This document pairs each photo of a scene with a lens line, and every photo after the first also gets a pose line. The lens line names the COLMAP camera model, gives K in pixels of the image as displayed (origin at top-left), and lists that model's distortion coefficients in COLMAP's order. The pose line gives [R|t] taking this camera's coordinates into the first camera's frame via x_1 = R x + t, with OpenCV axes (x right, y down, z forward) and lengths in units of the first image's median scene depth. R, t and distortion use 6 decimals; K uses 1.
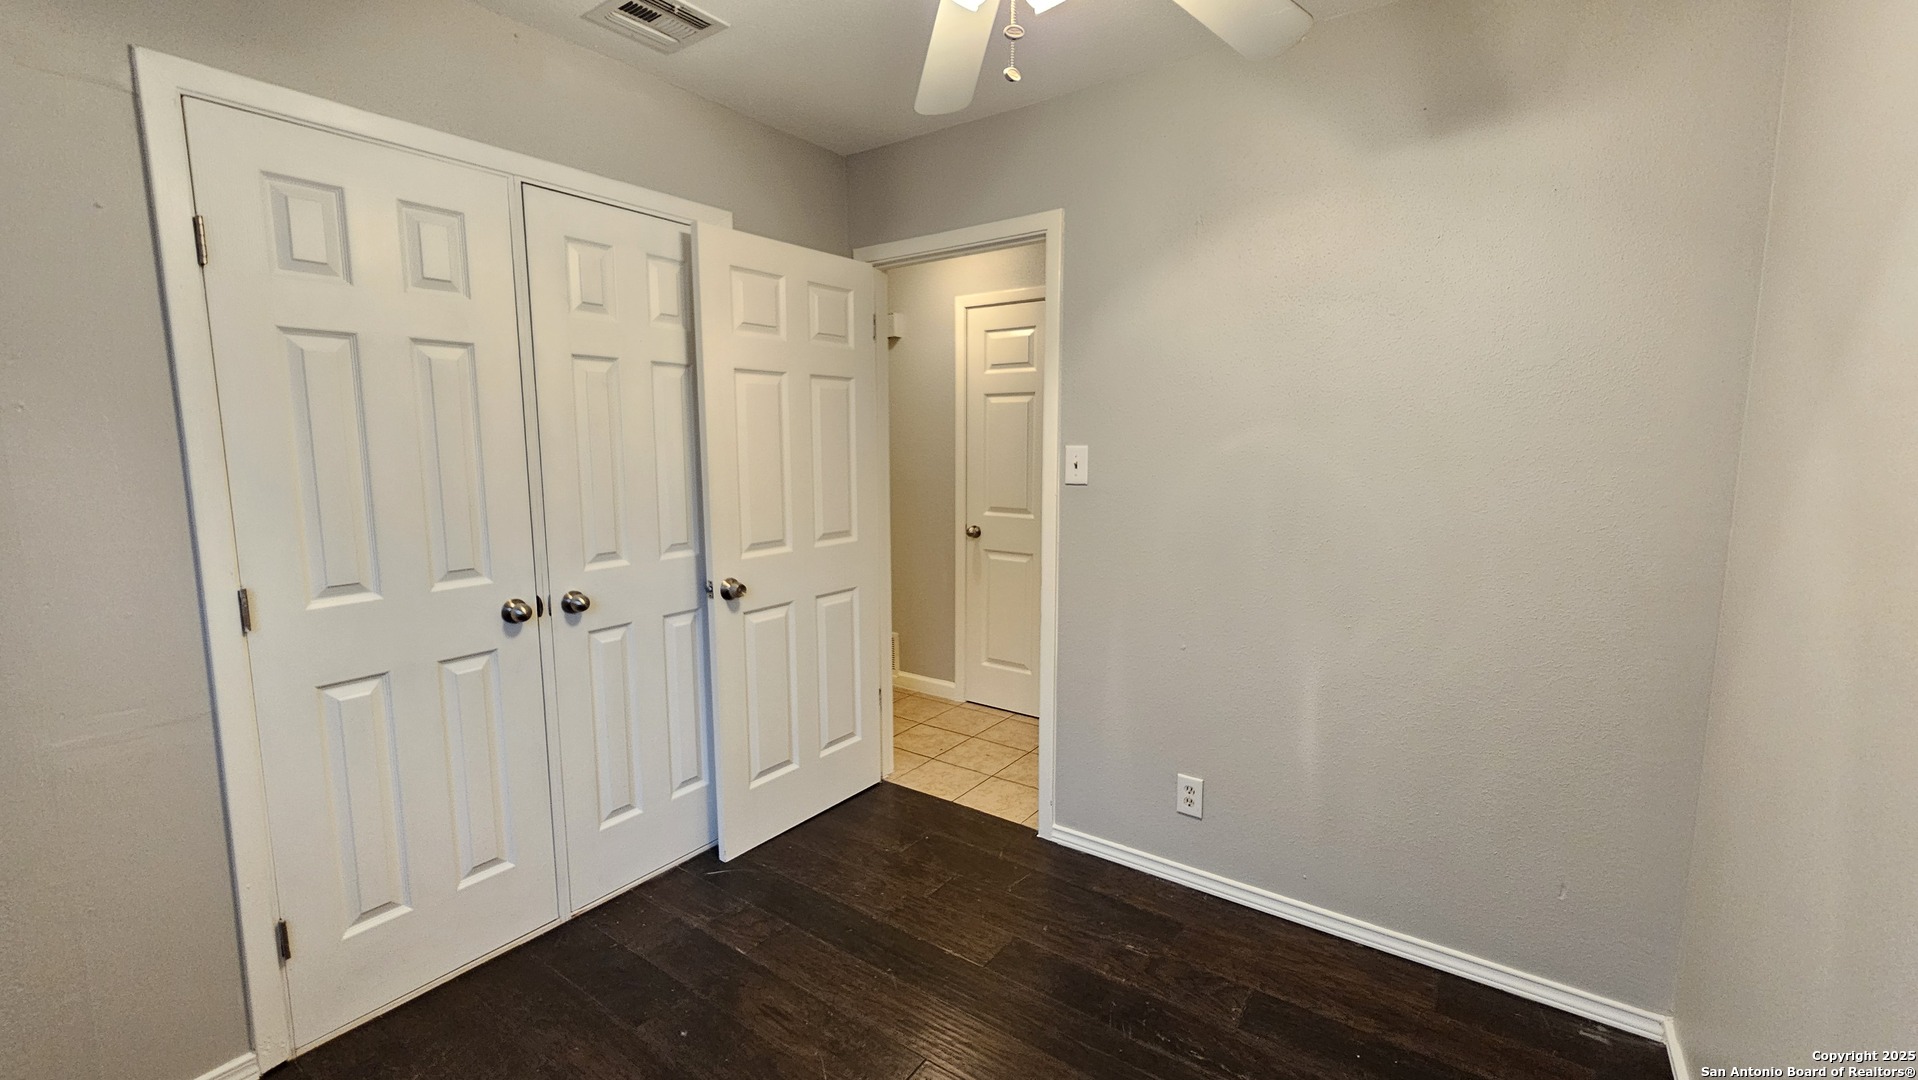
lens RADIAL K [[794.5, 0, 968.1], [0, 794.5, 527.3], [0, 0, 1]] dist [0.001323, 0.000015]
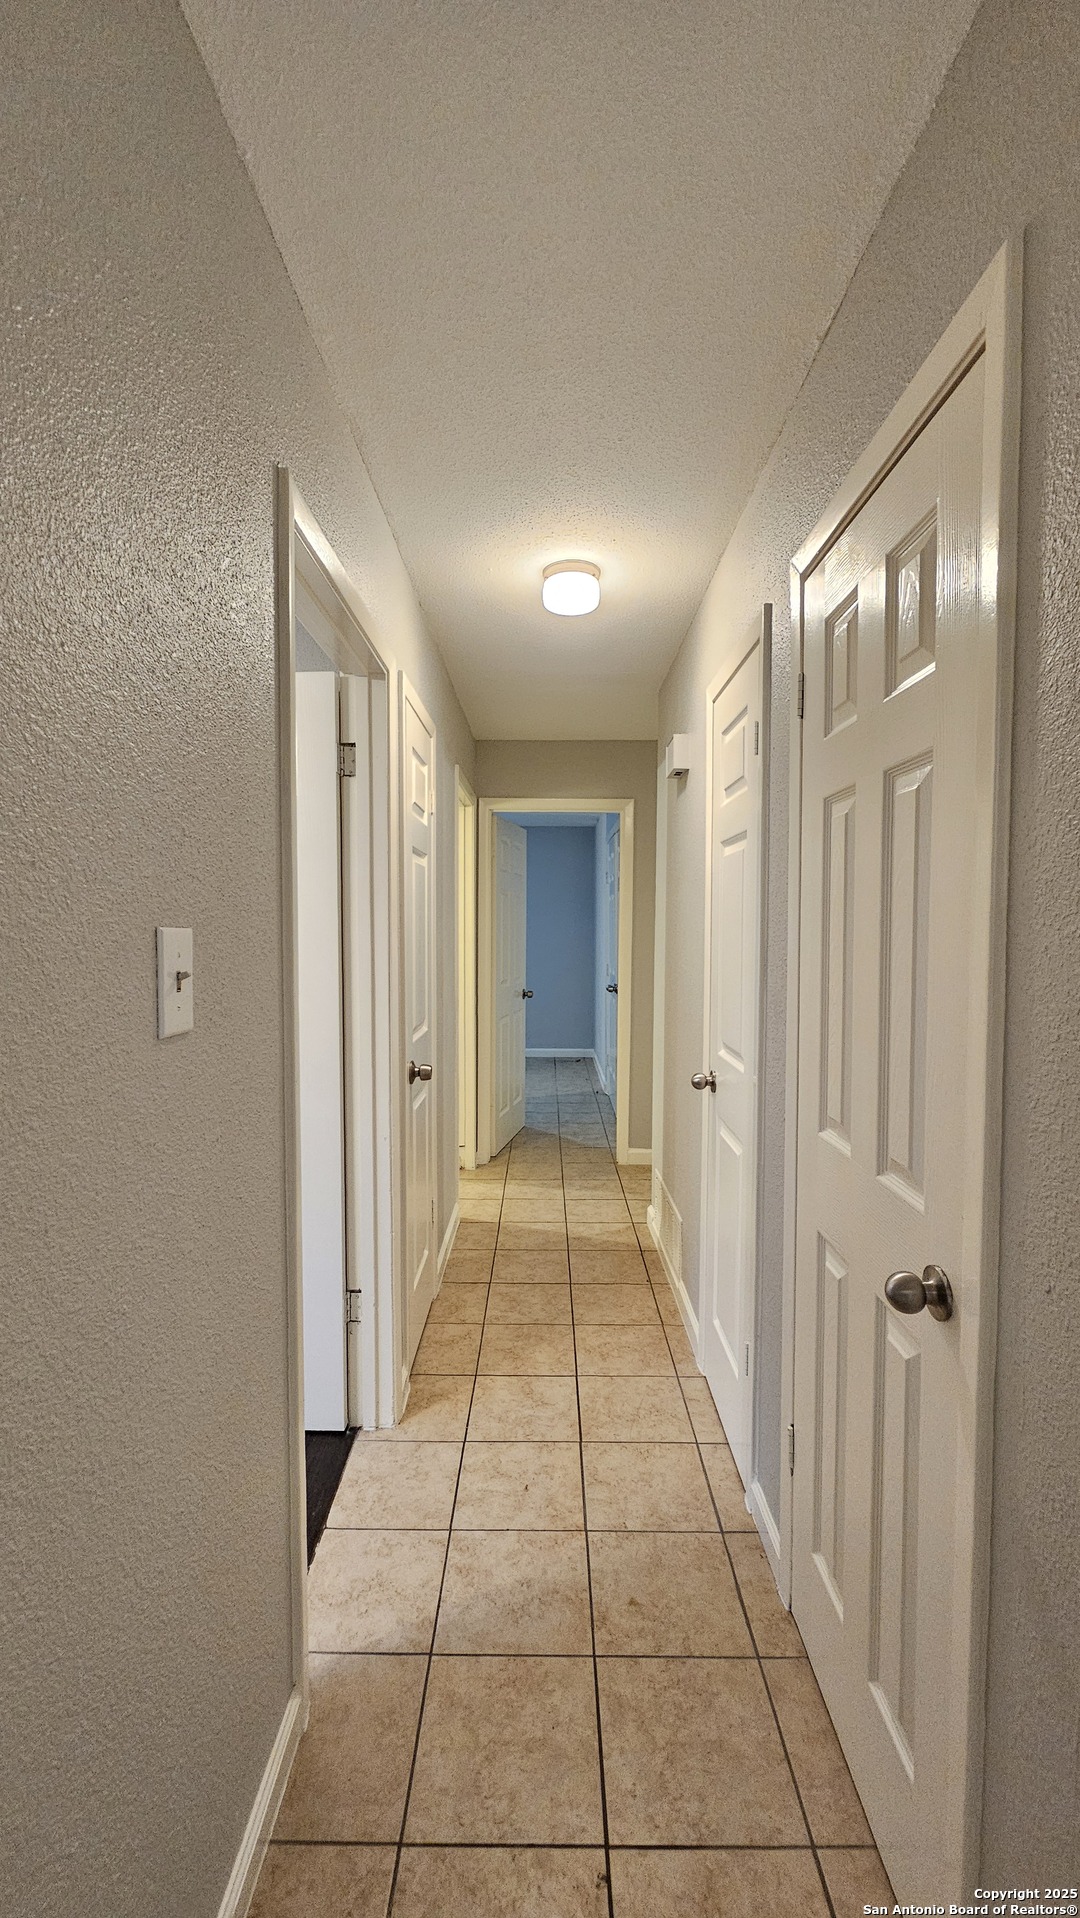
lens RADIAL K [[794.5, 0, 537.0], [0, 794.5, 960.5], [0, 0, 1]] dist [0.001323, 0.000015]
pose [[0.561578, 0.033854, -0.826731, 0.270435], [-0.094637, 0.995234, -0.023531, -0.036943], [0.821994, 0.091454, 0.562105, 0.380778]]
